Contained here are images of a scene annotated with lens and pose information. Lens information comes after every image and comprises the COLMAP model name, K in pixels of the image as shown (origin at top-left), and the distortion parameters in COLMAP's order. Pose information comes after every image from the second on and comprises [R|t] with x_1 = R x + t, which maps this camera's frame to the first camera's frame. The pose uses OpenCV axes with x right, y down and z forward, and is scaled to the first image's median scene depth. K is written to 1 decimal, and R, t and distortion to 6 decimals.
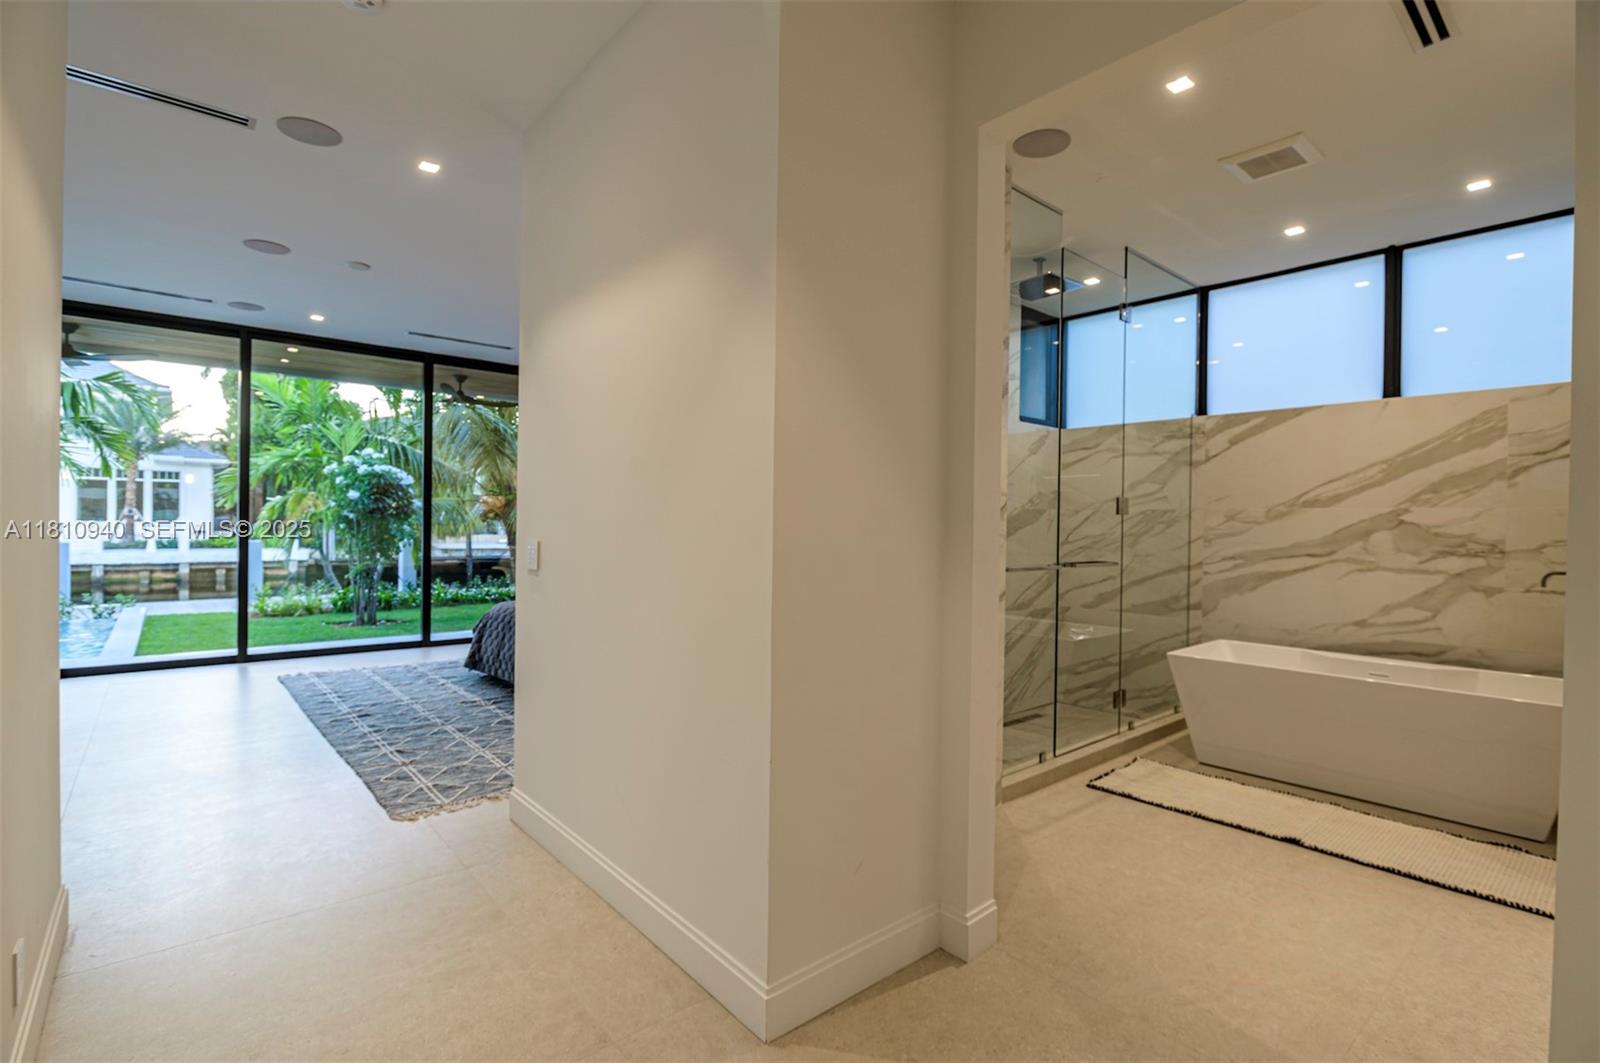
lens RADIAL K [[765.0, 0, 824.3], [0, 765.0, 532.0], [0, 0, 1]] dist [-0.016814, 0.002713]
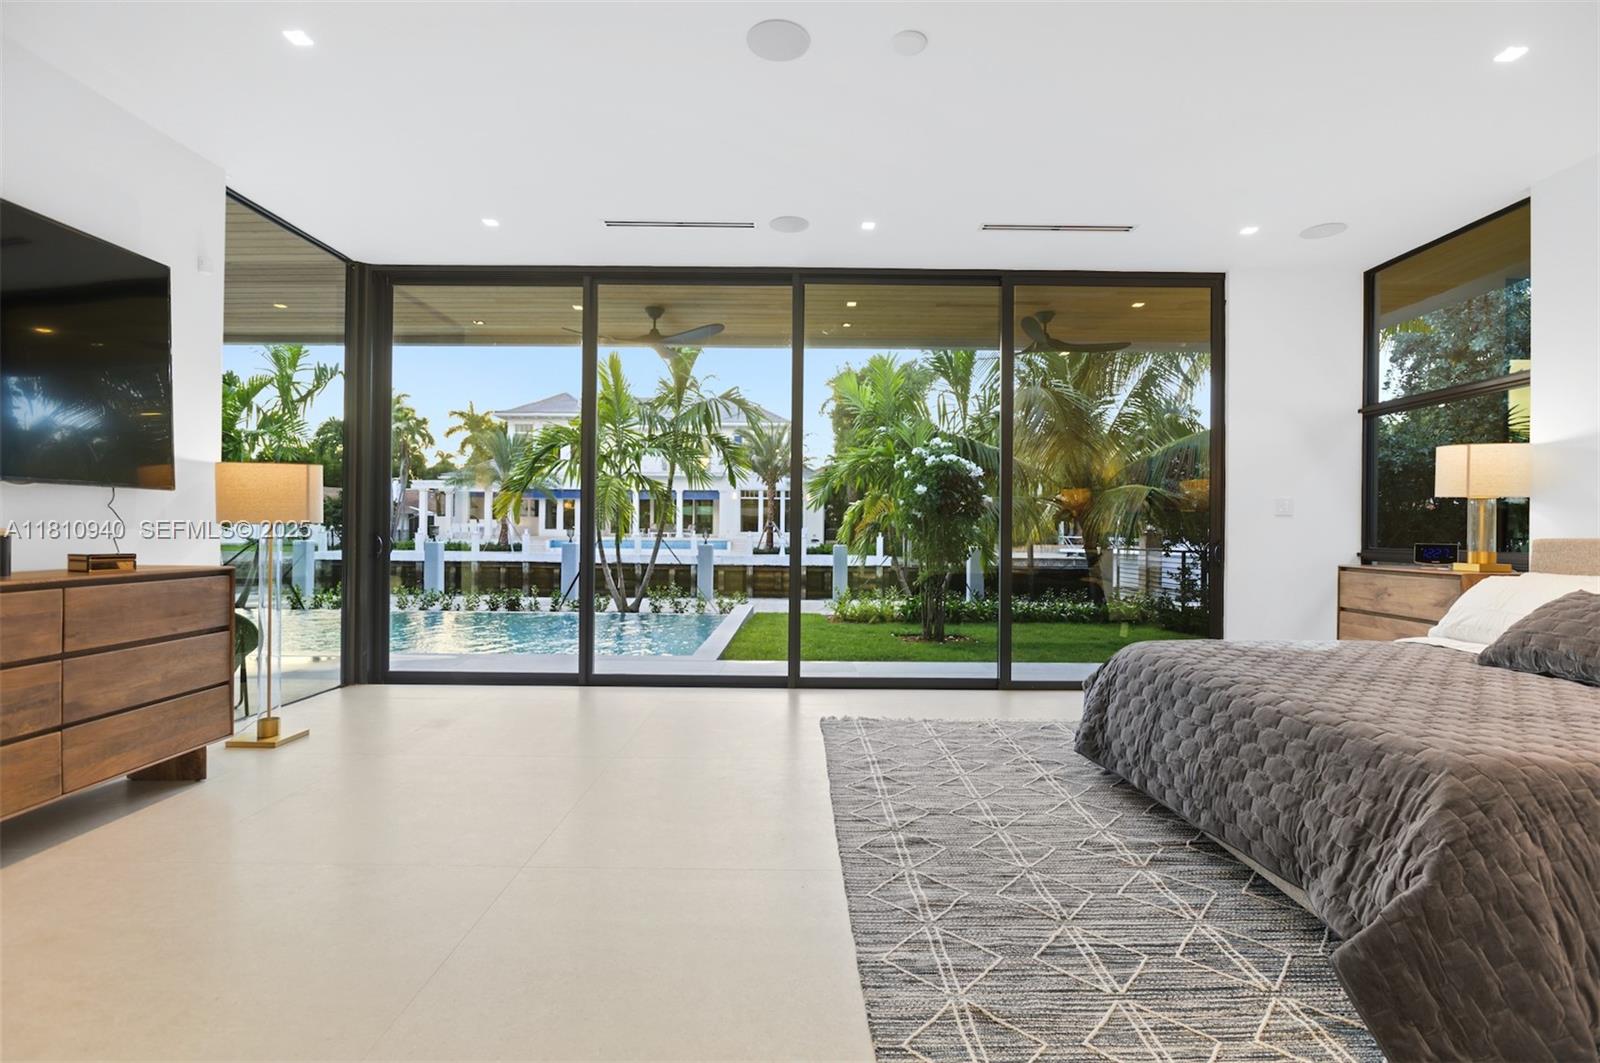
lens RADIAL K [[765.0, 0, 801.3], [0, 765.0, 528.3], [0, 0, 1]] dist [-0.016814, 0.002713]
pose [[0.751747, -0.008674, -0.659395, -0.132352], [-0.005702, 0.999791, -0.019653, 0.011870], [0.659427, 0.018534, 0.751540, 0.229891]]
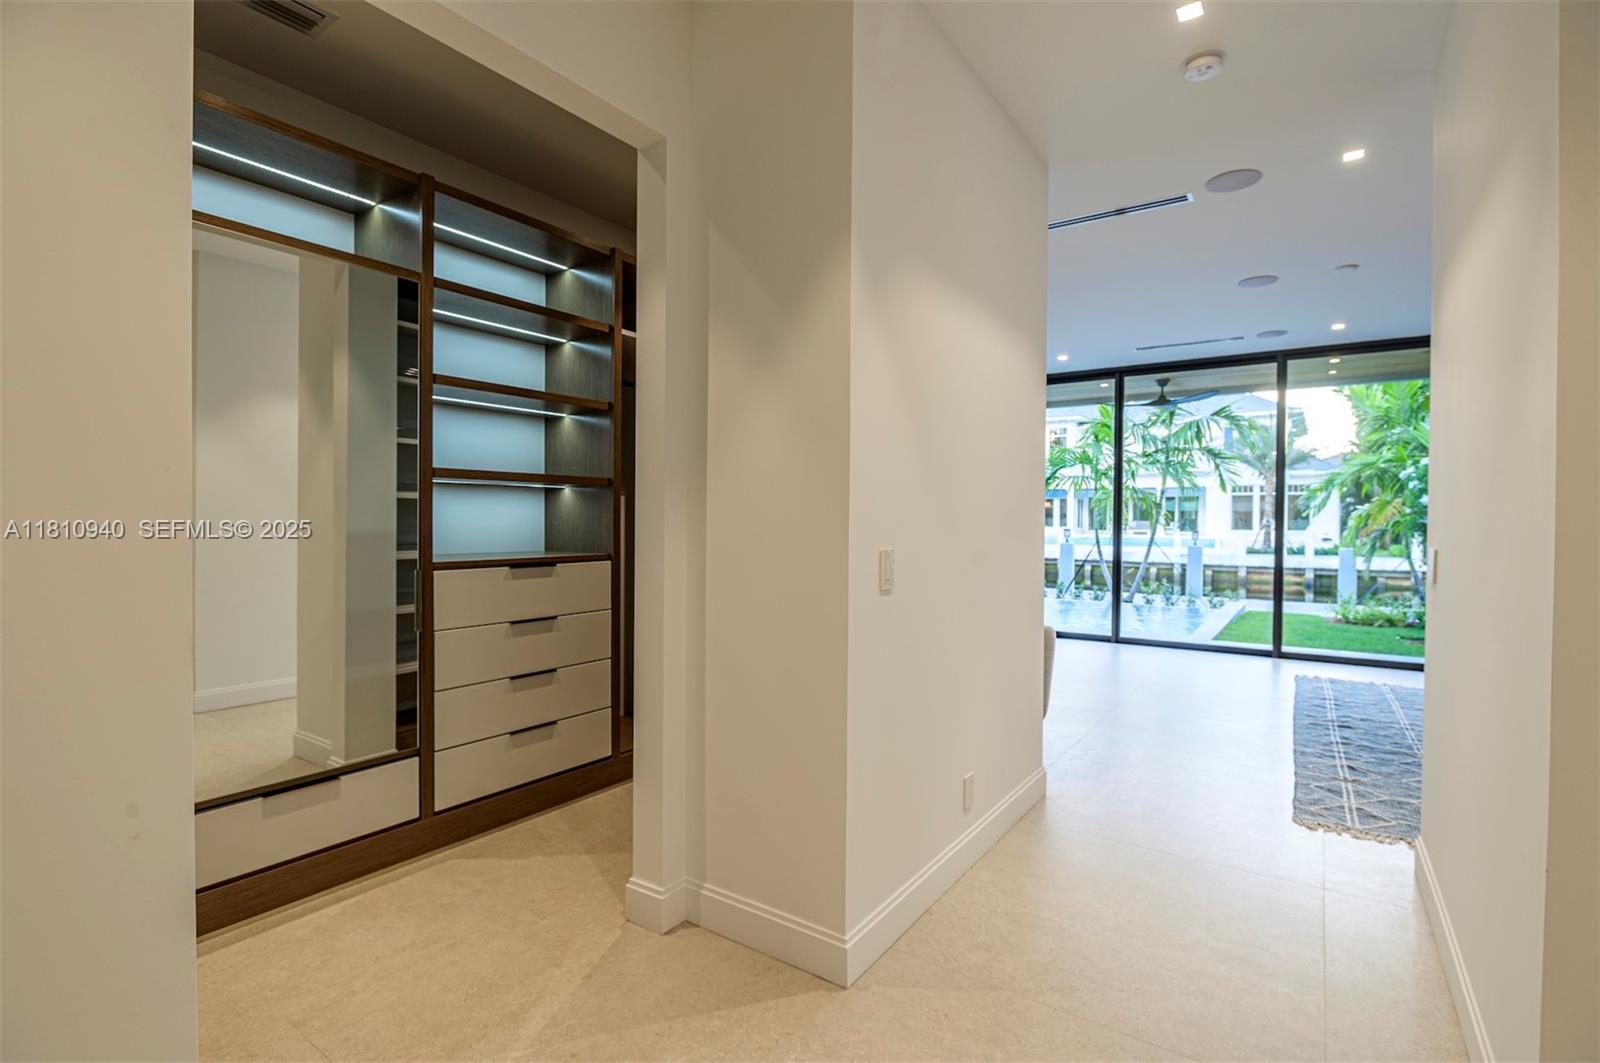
lens RADIAL K [[765.0, 0, 786.5], [0, 765.0, 526.8], [0, 0, 1]] dist [-0.016814, 0.002713]
pose [[0.240411, -0.002578, -0.970668, 0.073362], [-0.015758, 0.999854, -0.006558, 0.000980], [0.970543, 0.016872, 0.240335, 0.027701]]
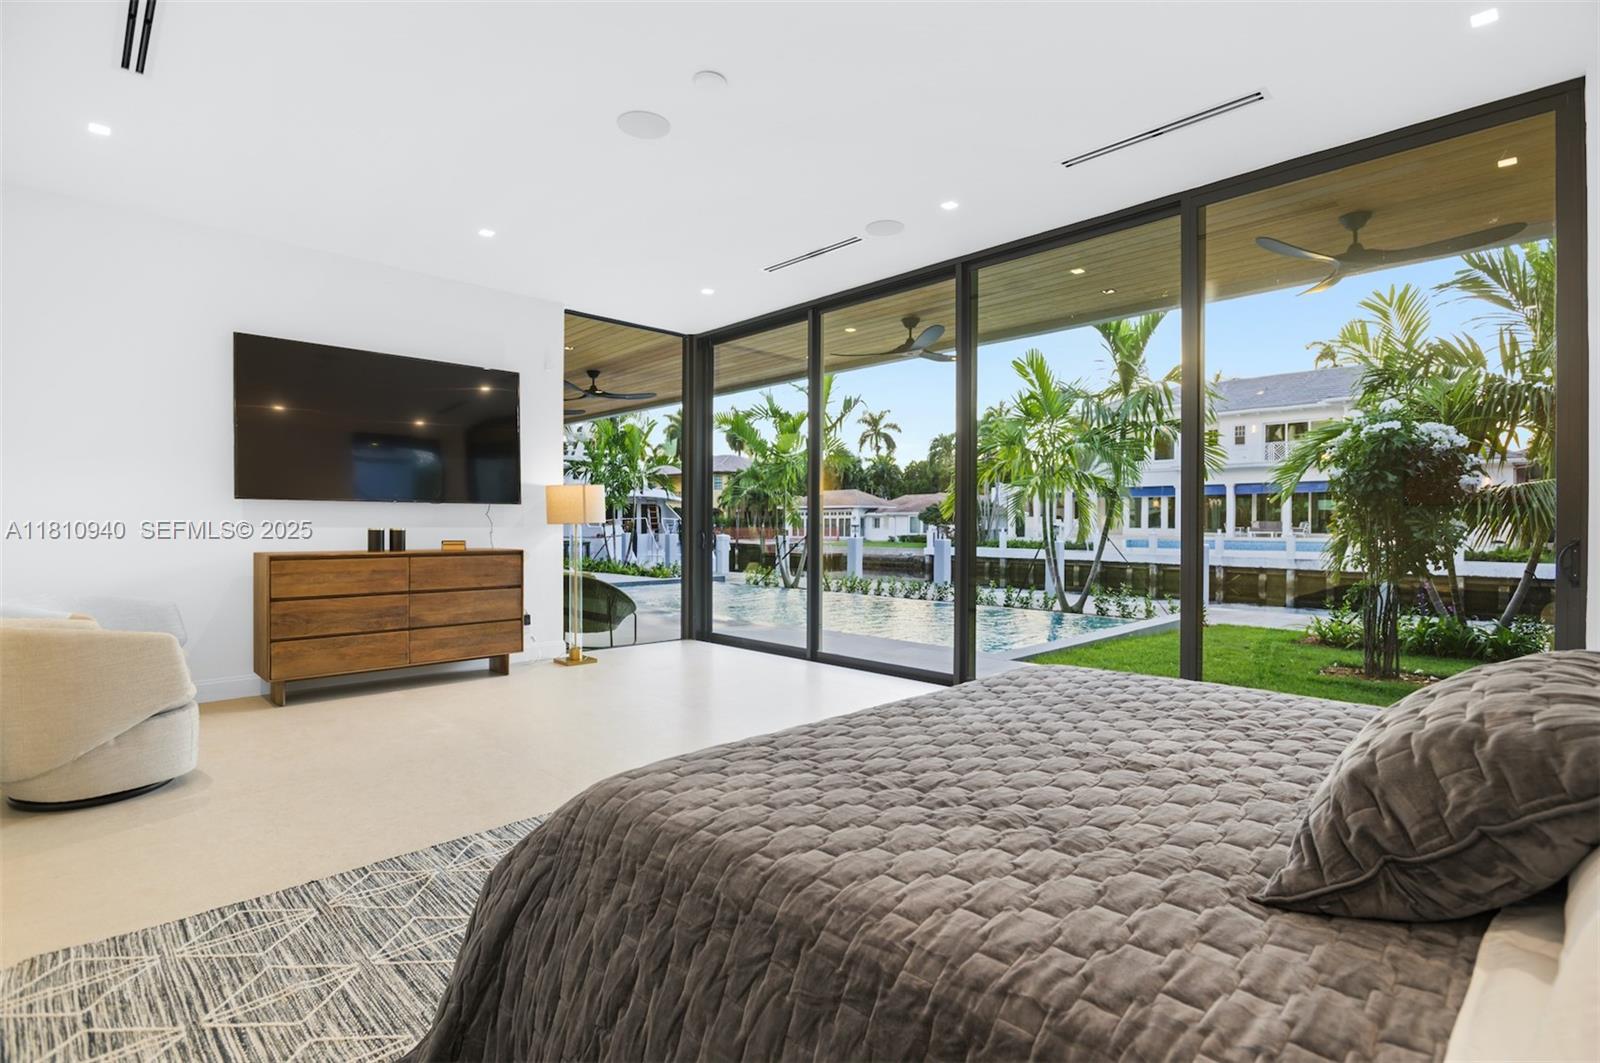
lens RADIAL K [[765.0, 0, 808.6], [0, 765.0, 529.6], [0, 0, 1]] dist [-0.016814, 0.002713]
pose [[0.051193, -0.008012, -0.998657, 0.006427], [-0.014088, 0.999863, -0.008744, 0.011145], [0.998589, 0.014516, 0.051073, 0.463918]]
